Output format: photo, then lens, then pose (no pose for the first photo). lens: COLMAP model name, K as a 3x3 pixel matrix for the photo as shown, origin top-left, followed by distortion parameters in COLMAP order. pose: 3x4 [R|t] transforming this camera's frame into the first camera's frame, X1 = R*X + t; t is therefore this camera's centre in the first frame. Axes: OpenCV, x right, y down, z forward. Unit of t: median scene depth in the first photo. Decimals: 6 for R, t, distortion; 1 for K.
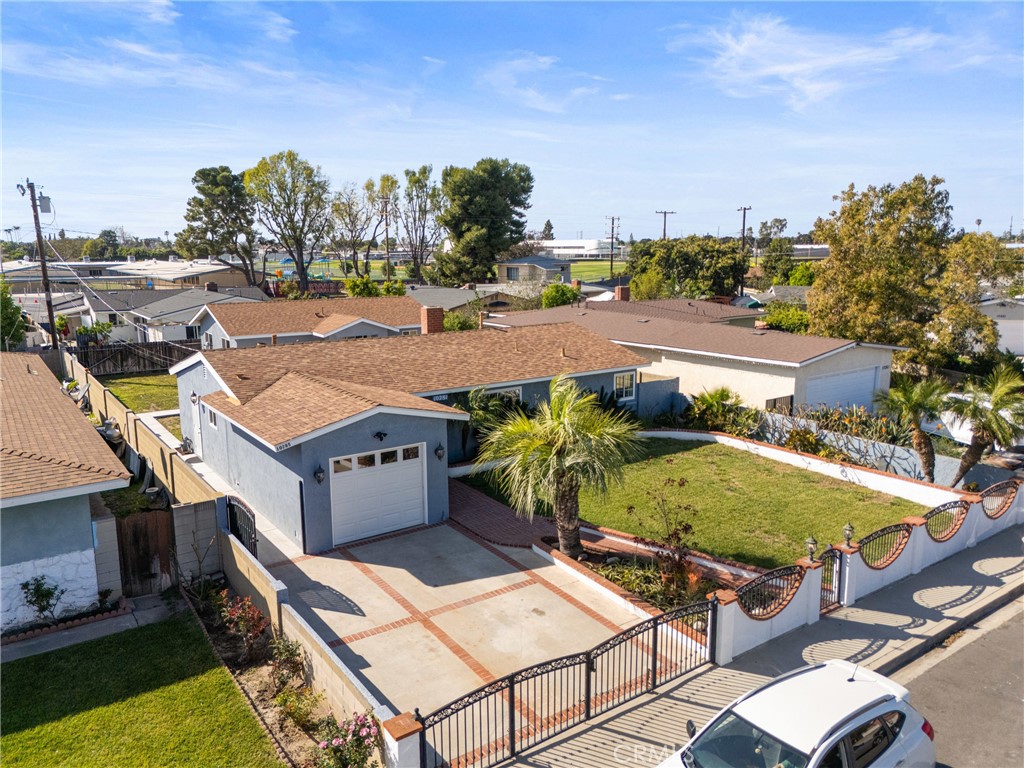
lens RADIAL K [[751.6, 0, 508.4], [0, 751.6, 387.6], [0, 0, 1]] dist [0.079030, -0.073915]
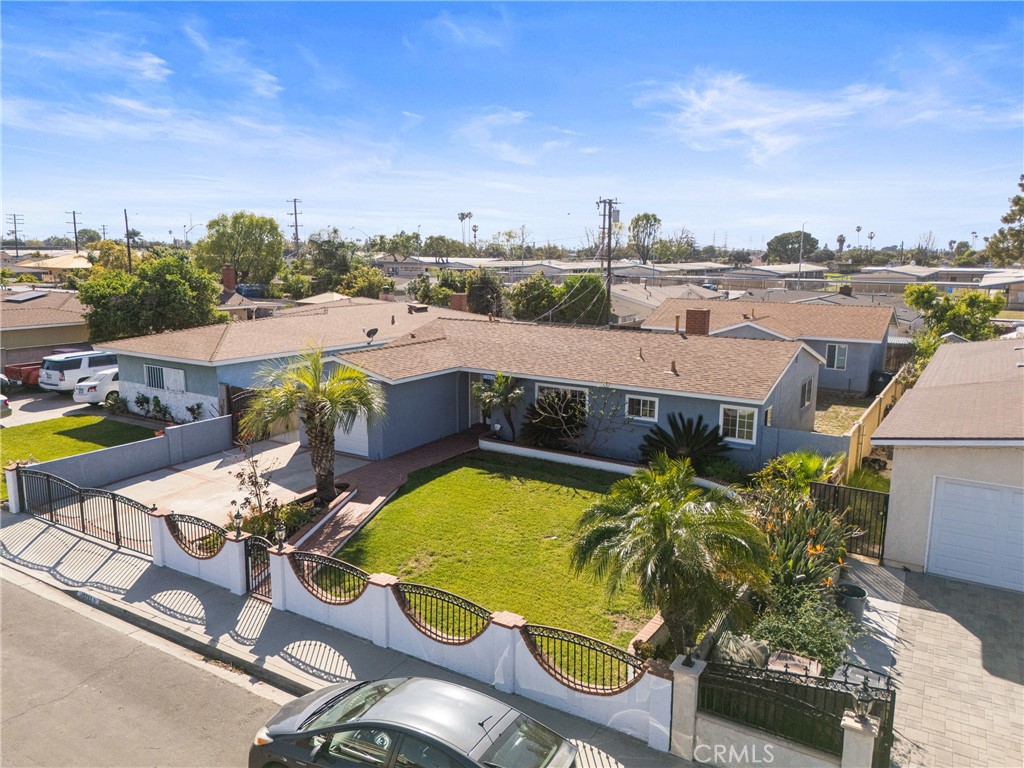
lens RADIAL K [[751.6, 0, 508.4], [0, 751.6, 387.6], [0, 0, 1]] dist [0.079030, -0.073915]
pose [[0.383586, 0.173385, -0.907083, 0.659291], [-0.181137, 0.977264, 0.110200, -0.070053], [0.905567, 0.122035, 0.406272, 0.400519]]
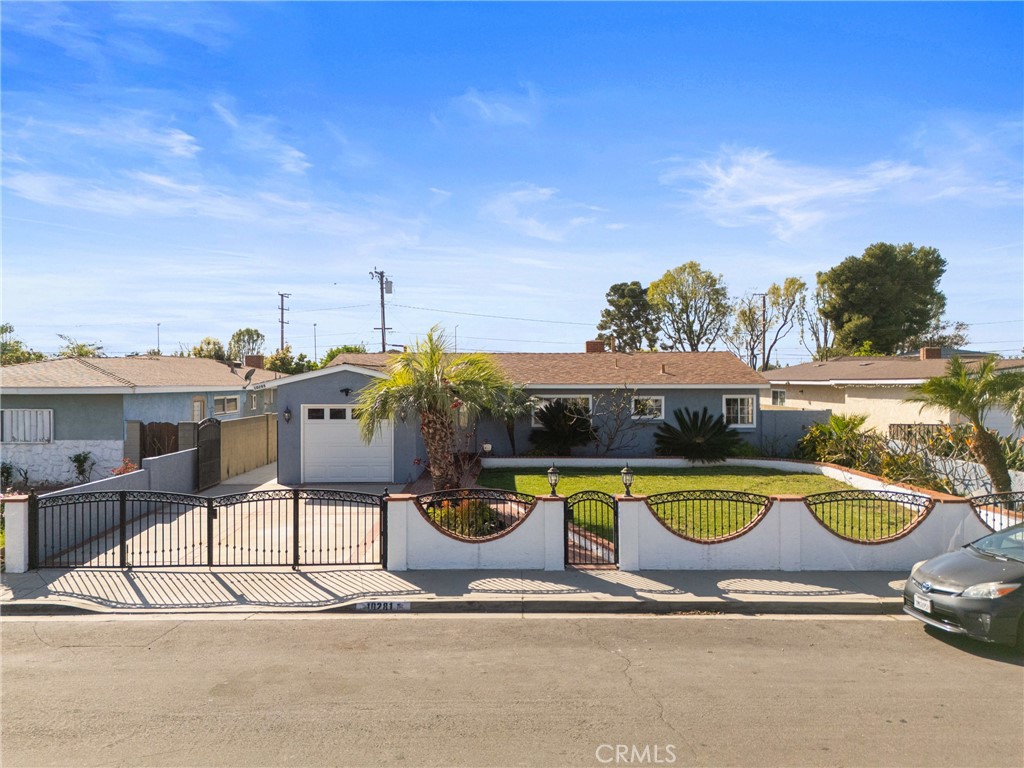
lens RADIAL K [[751.6, 0, 508.4], [0, 751.6, 387.6], [0, 0, 1]] dist [0.079030, -0.073915]
pose [[0.813479, 0.009508, -0.581517, 0.385379], [-0.108399, 0.984825, -0.135535, 0.103246], [0.571403, 0.173290, 0.802165, 0.118971]]
